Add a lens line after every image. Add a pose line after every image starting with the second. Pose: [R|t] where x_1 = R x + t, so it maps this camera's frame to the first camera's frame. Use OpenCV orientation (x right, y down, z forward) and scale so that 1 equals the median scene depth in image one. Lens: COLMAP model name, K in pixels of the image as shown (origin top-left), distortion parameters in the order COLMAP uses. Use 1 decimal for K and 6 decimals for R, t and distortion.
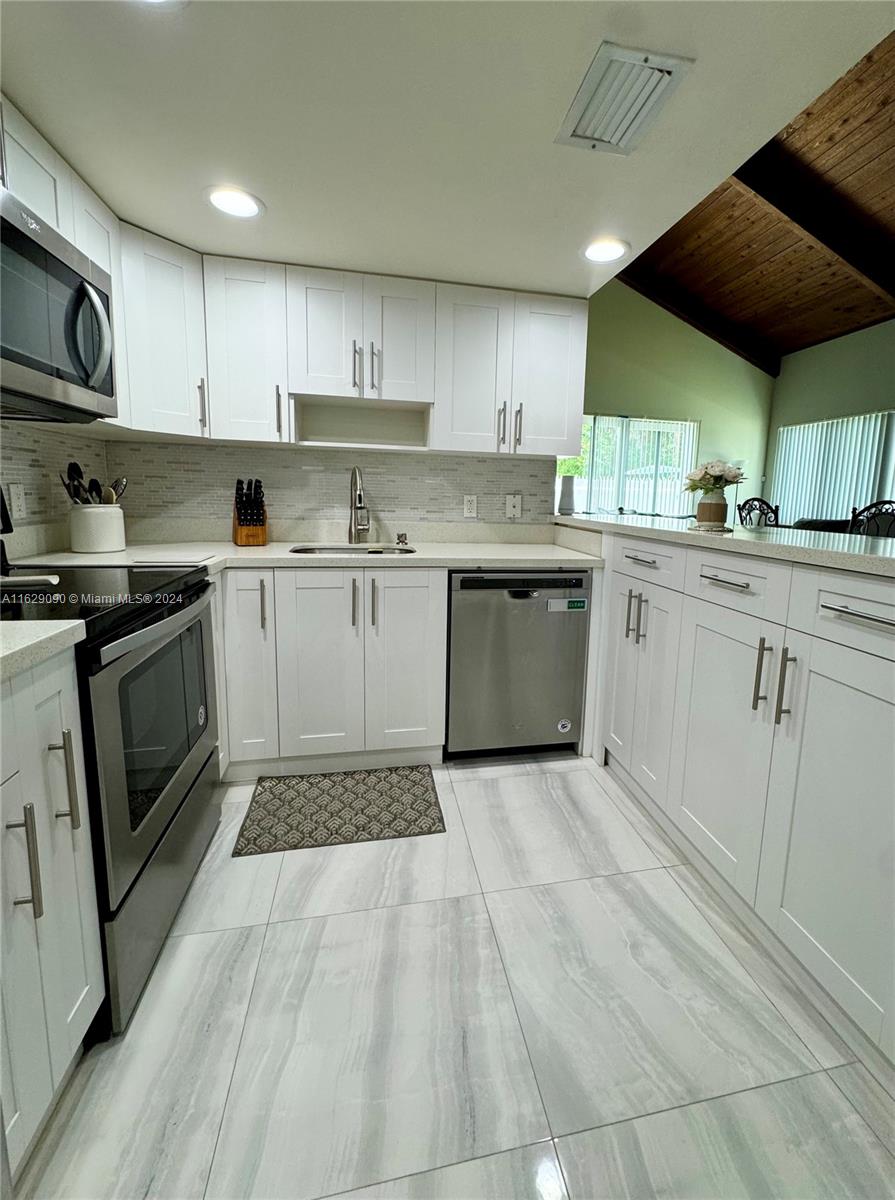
lens RADIAL K [[512.8, 0, 476.0], [0, 512.8, 569.0], [0, 0, 1]] dist [0.000582, 0.000125]
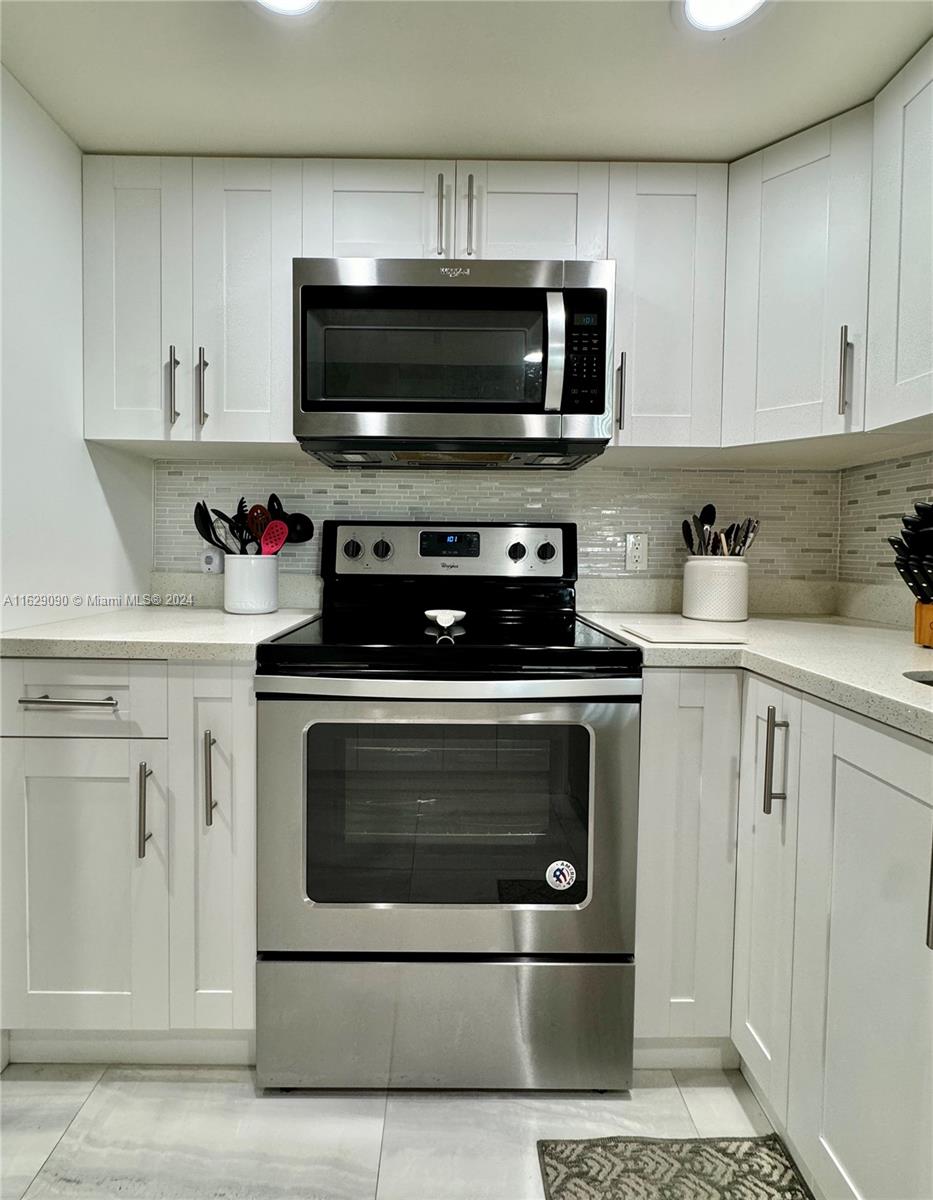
lens RADIAL K [[550.5, 0, 451.4], [0, 550.5, 570.4], [0, 0, 1]] dist [0.000432, -0.000028]
pose [[-0.199722, 0.006292, -0.979832, 0.123260], [-0.157706, 0.986736, 0.038482, -0.071603], [0.967078, 0.162211, -0.196080, 0.746132]]
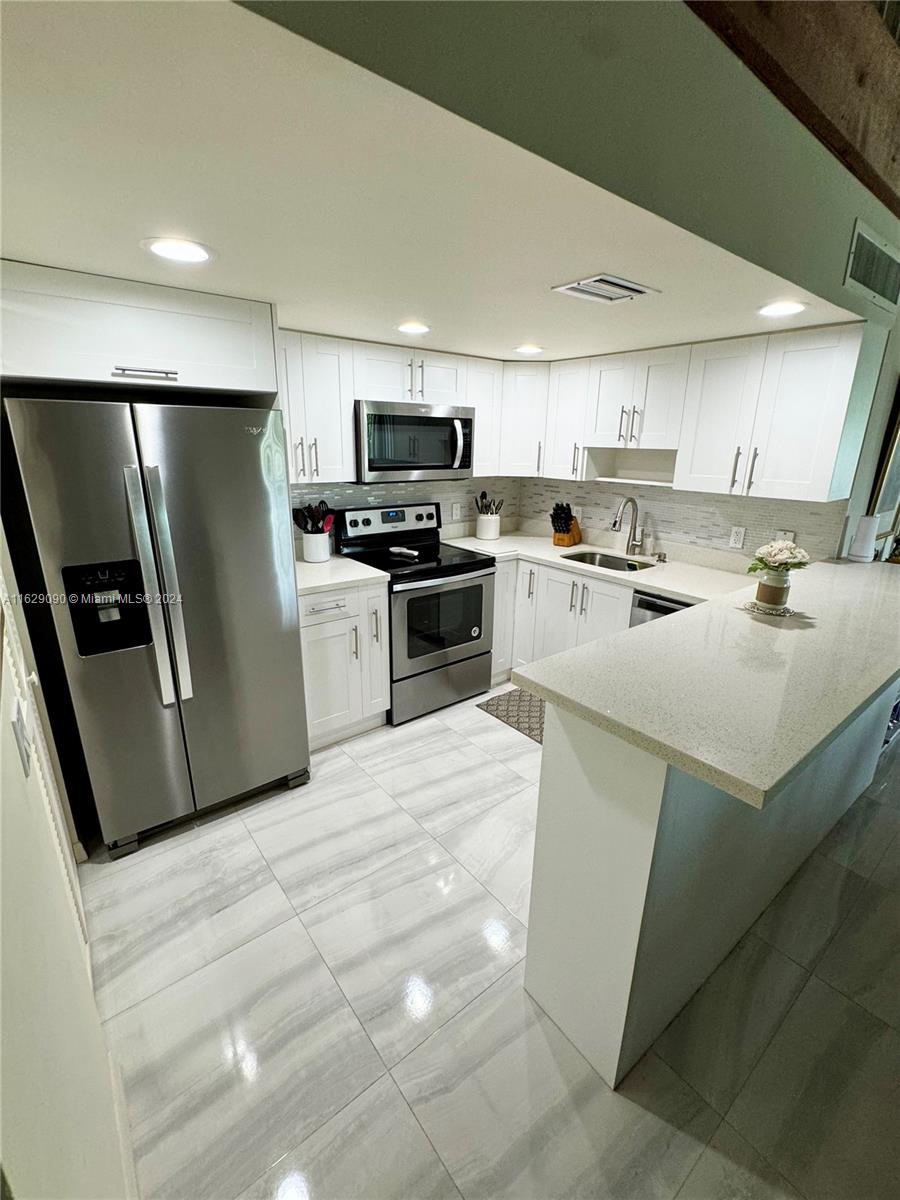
lens RADIAL K [[516.4, 0, 450.0], [0, 516.4, 600.0], [0, 0, 1]] dist [-0.000758, -0.000002]
pose [[0.447303, 0.244562, -0.860296, 0.872465], [-0.131005, 0.969429, 0.207471, -0.183782], [0.884736, 0.019901, 0.465667, -0.011427]]
